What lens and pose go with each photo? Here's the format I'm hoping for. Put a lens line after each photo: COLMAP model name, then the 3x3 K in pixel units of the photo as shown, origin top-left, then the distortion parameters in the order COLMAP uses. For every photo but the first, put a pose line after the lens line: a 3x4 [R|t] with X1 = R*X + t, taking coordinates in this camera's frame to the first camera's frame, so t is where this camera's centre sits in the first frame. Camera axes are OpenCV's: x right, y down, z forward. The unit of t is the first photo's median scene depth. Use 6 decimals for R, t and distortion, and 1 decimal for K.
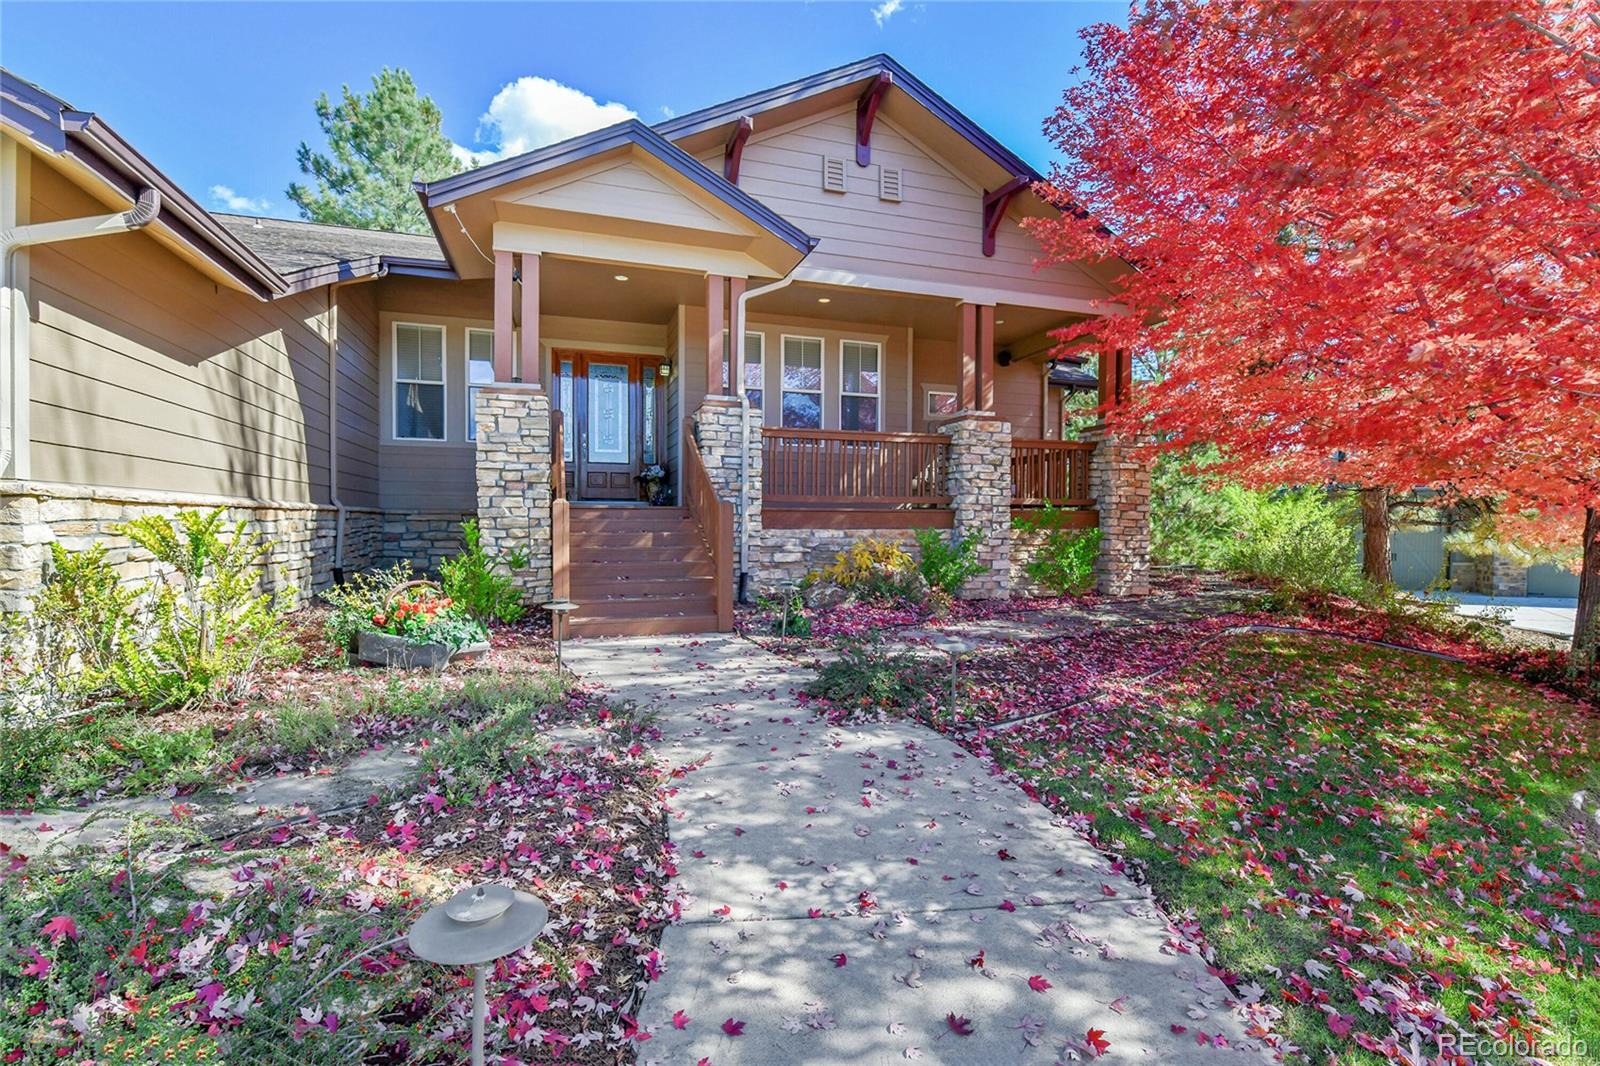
lens RADIAL K [[725.2, 0, 804.7], [0, 725.2, 543.1], [0, 0, 1]] dist [0.000847, -0.000190]
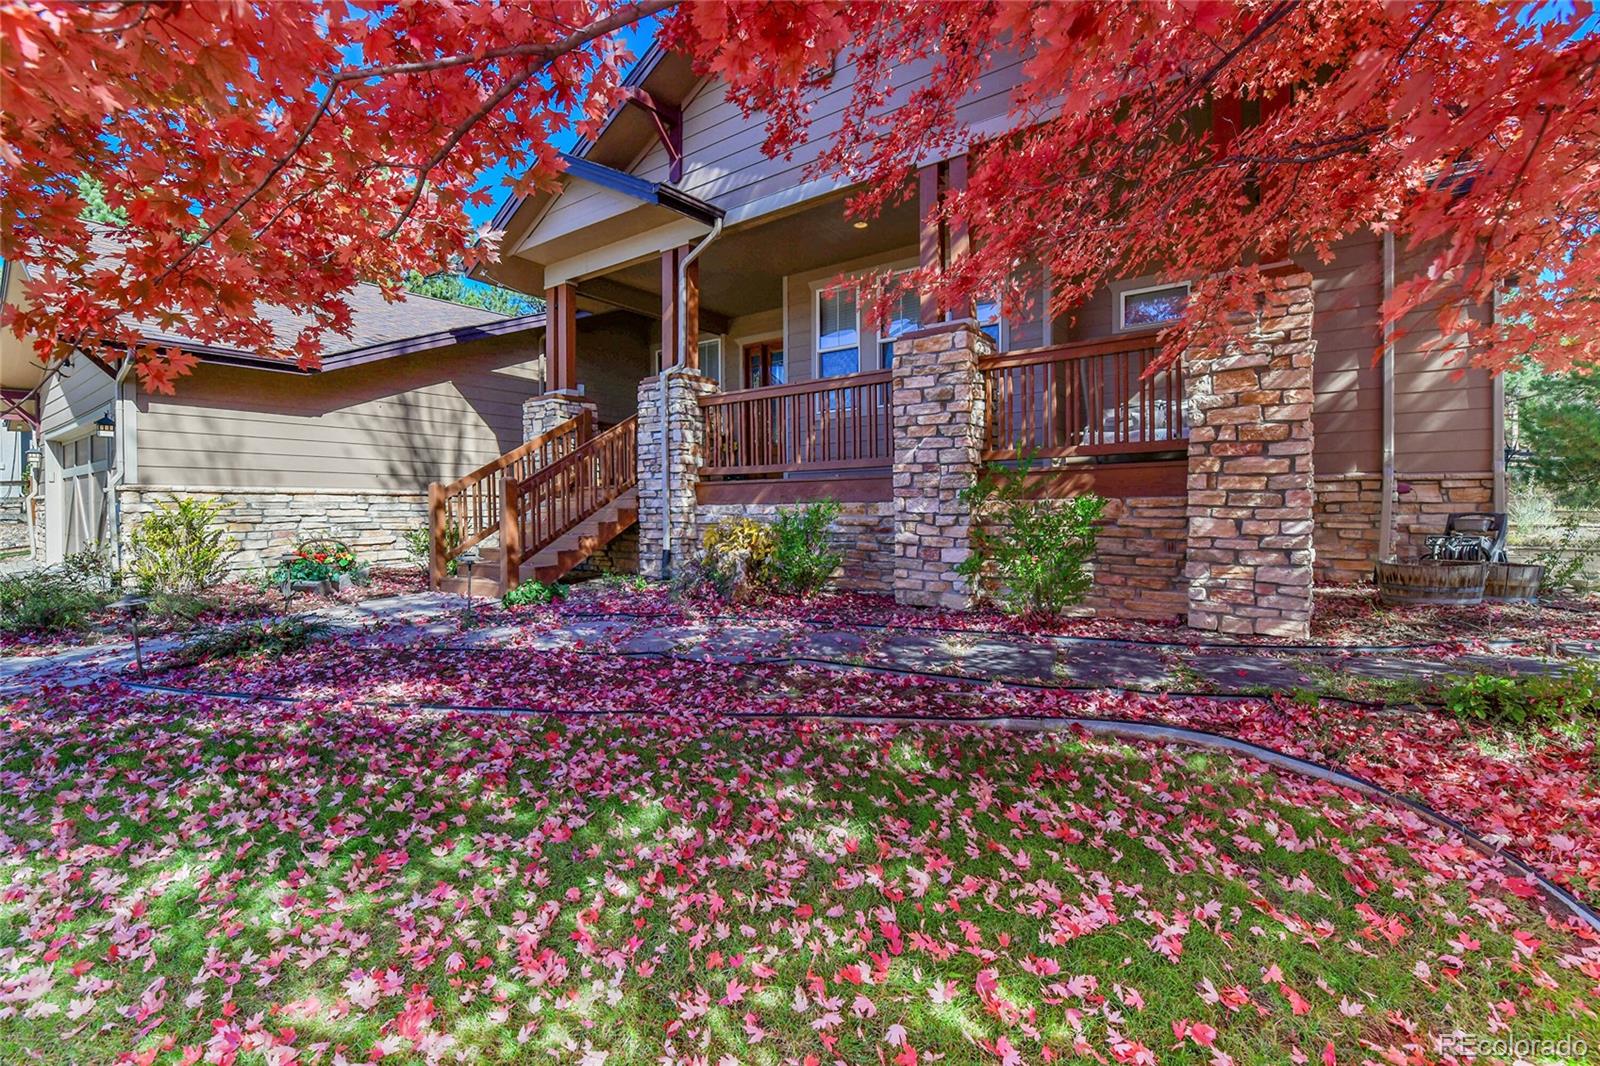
lens RADIAL K [[725.2, 0, 807.0], [0, 725.2, 525.4], [0, 0, 1]] dist [0.000847, -0.000190]
pose [[0.575096, 0.007675, -0.818050, 0.737002], [-0.010295, 0.999945, 0.002144, 0.003109], [0.818021, 0.007189, 0.575143, 0.539587]]
